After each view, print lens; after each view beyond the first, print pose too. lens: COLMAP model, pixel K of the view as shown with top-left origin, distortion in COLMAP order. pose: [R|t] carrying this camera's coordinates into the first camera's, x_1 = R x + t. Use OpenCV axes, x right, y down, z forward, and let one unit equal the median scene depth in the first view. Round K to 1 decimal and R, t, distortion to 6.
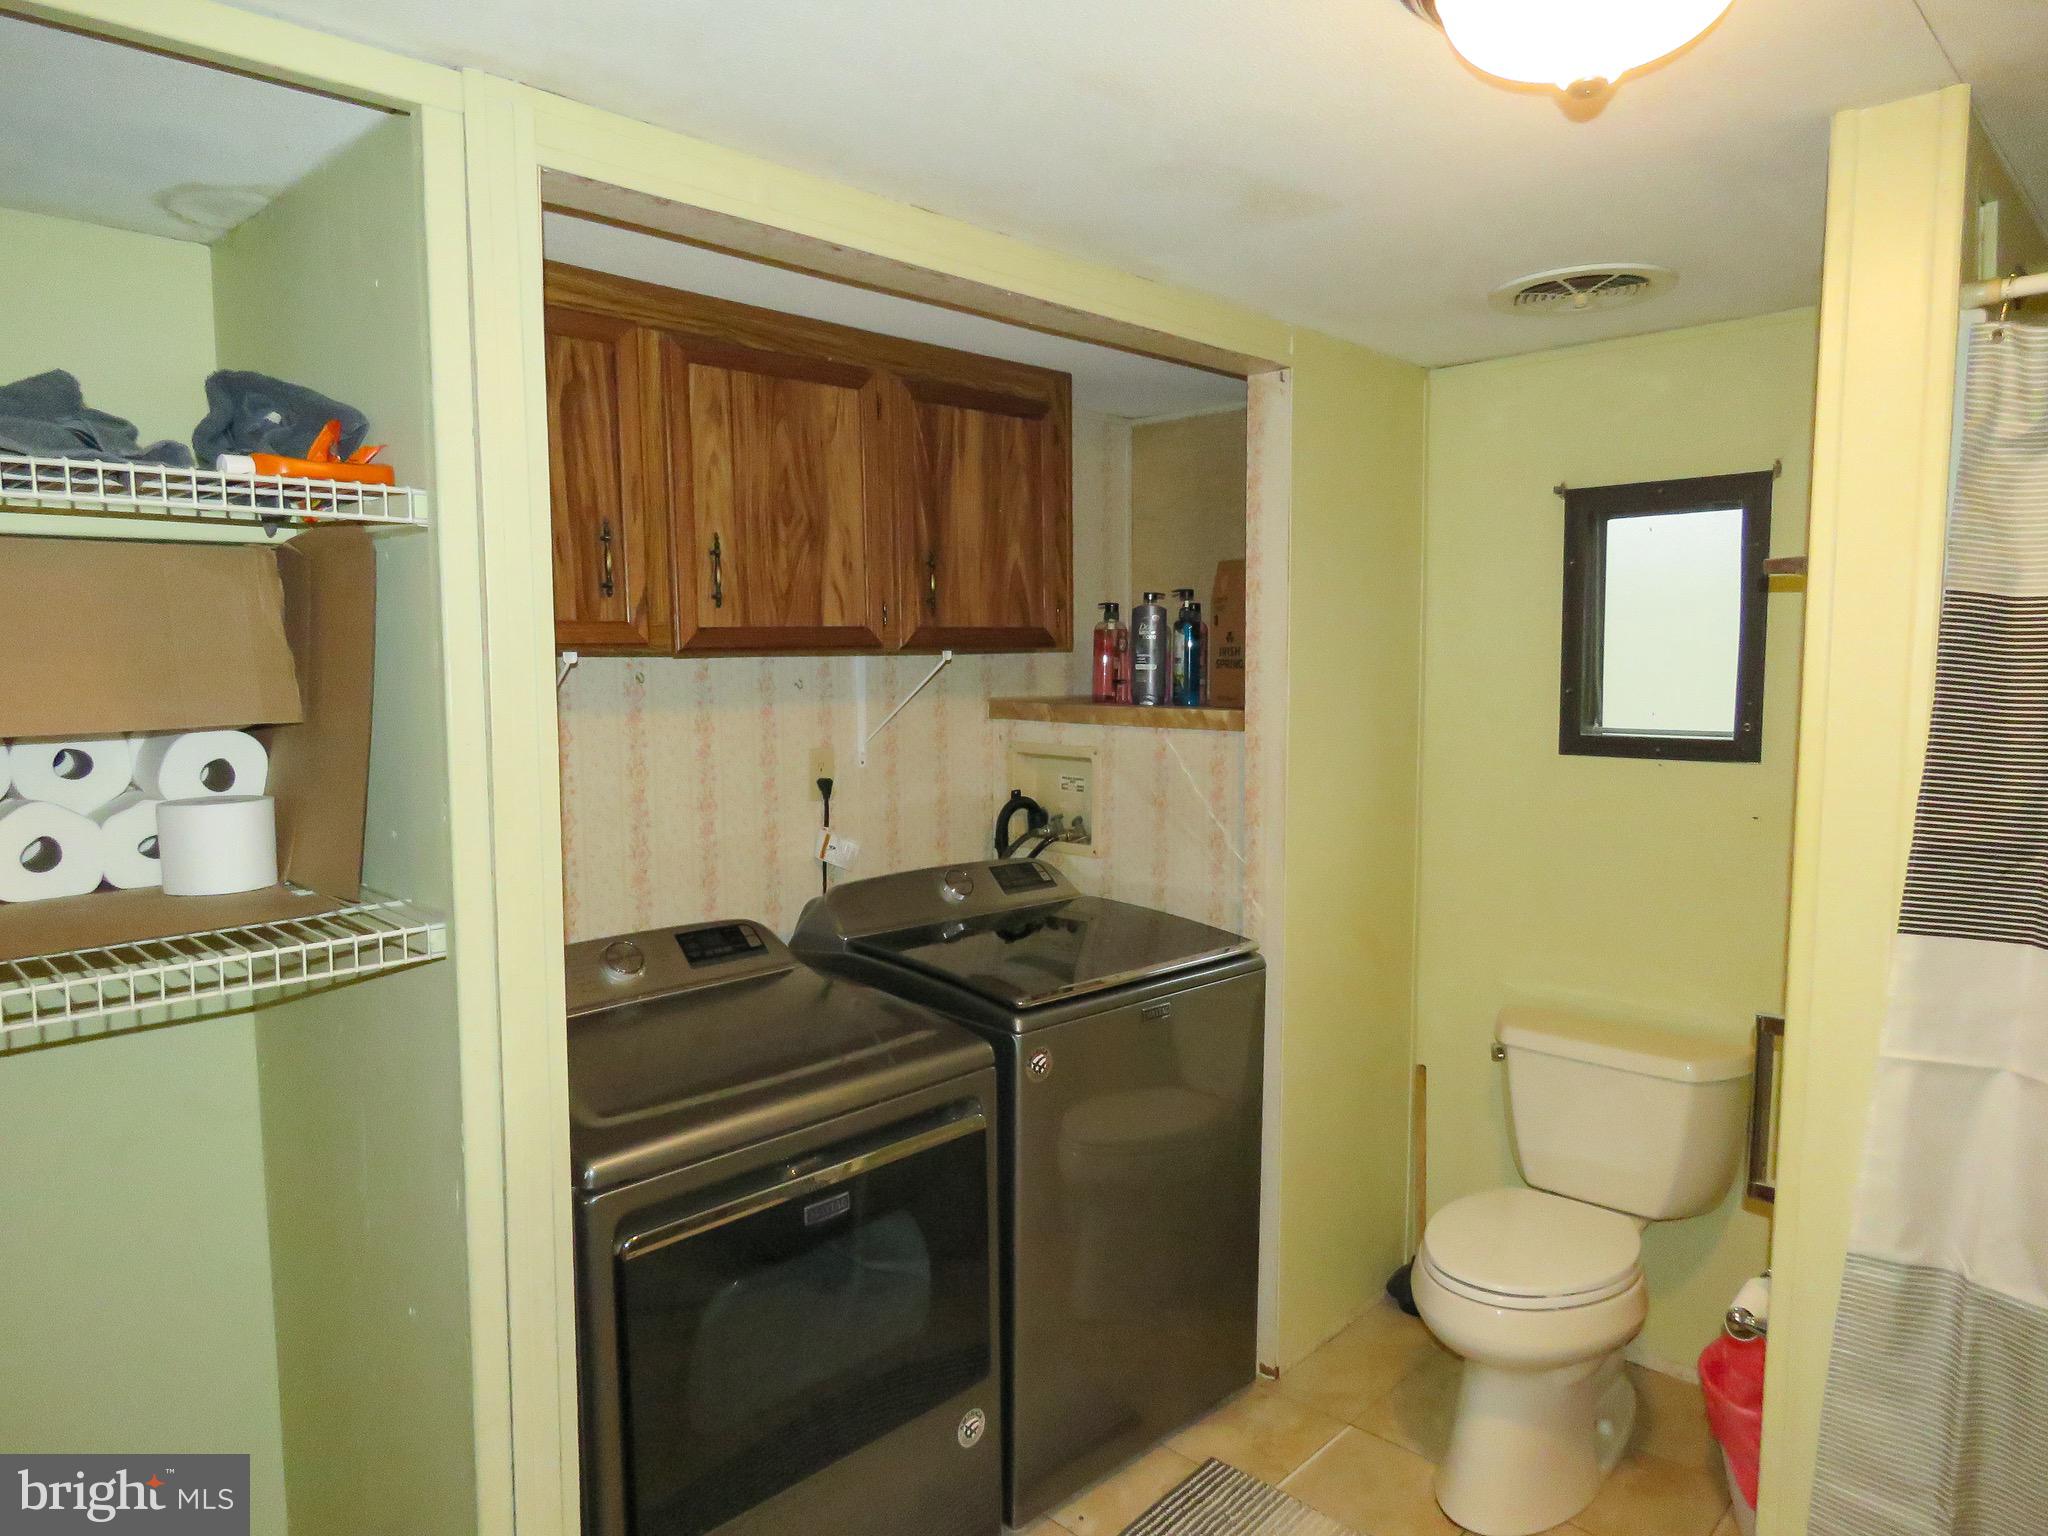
lens RADIAL K [[1320.9, 0, 1024.0], [0, 1320.9, 768.0], [0, 0, 1]] dist [0.018324, -0.002550]
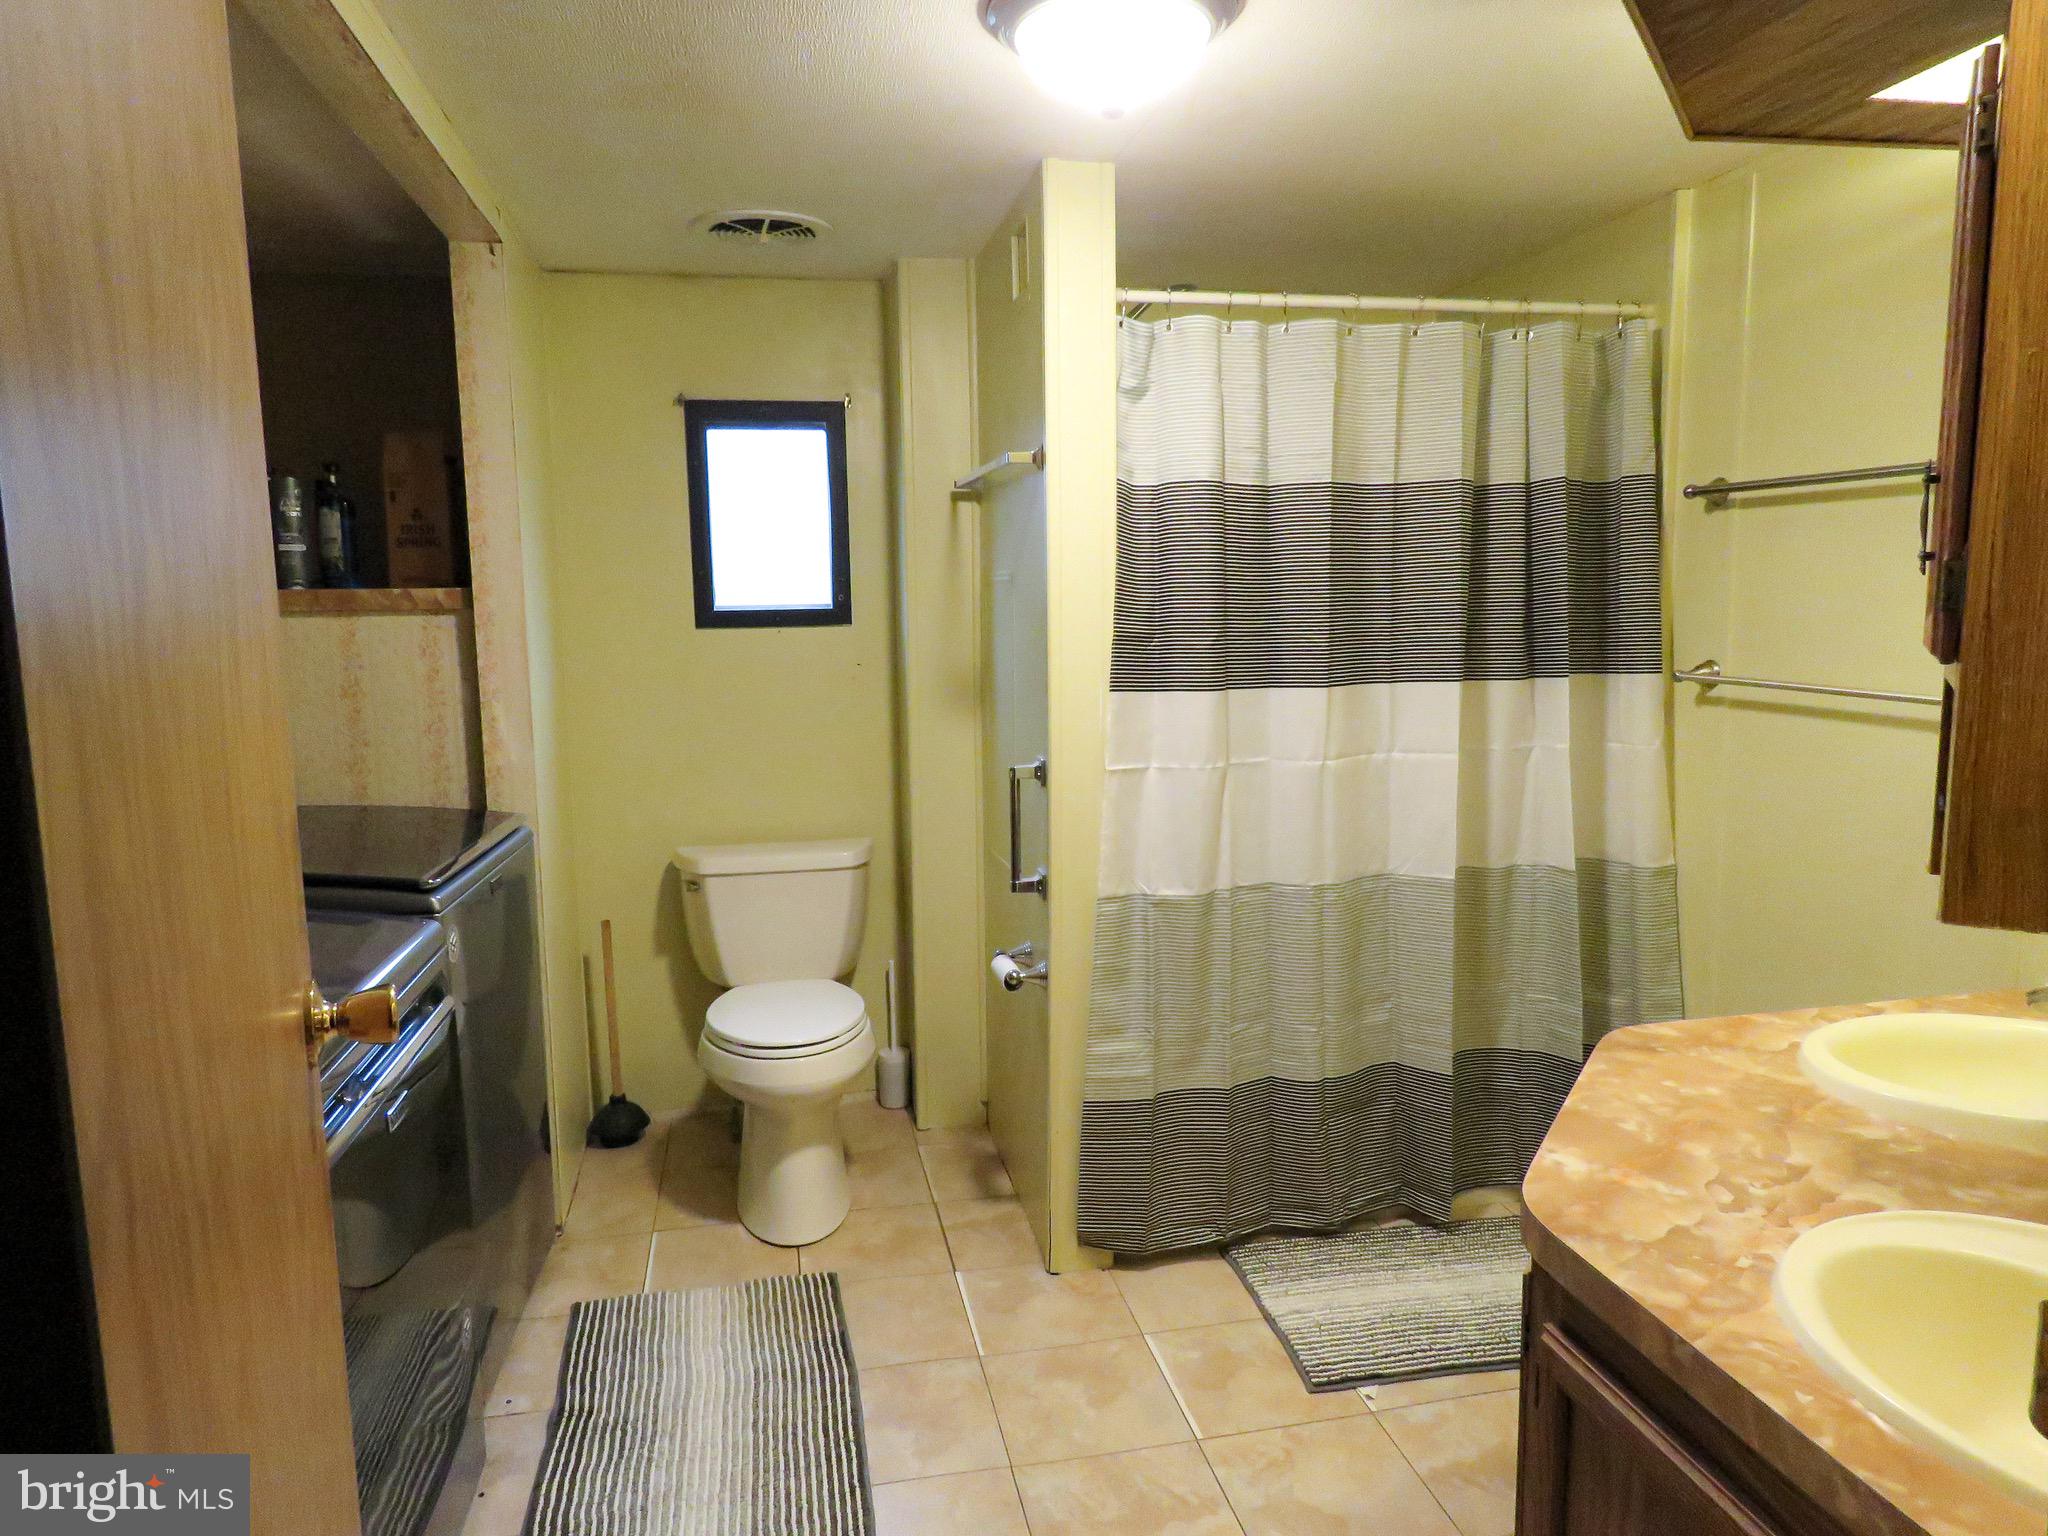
lens RADIAL K [[1320.9, 0, 1024.0], [0, 1320.9, 768.0], [0, 0, 1]] dist [0.018324, -0.002550]
pose [[0.567051, -0.111668, 0.816078, -0.442876], [0.083954, 0.993443, 0.077602, 0.050566], [-0.819393, 0.024509, 0.572708, 0.105387]]
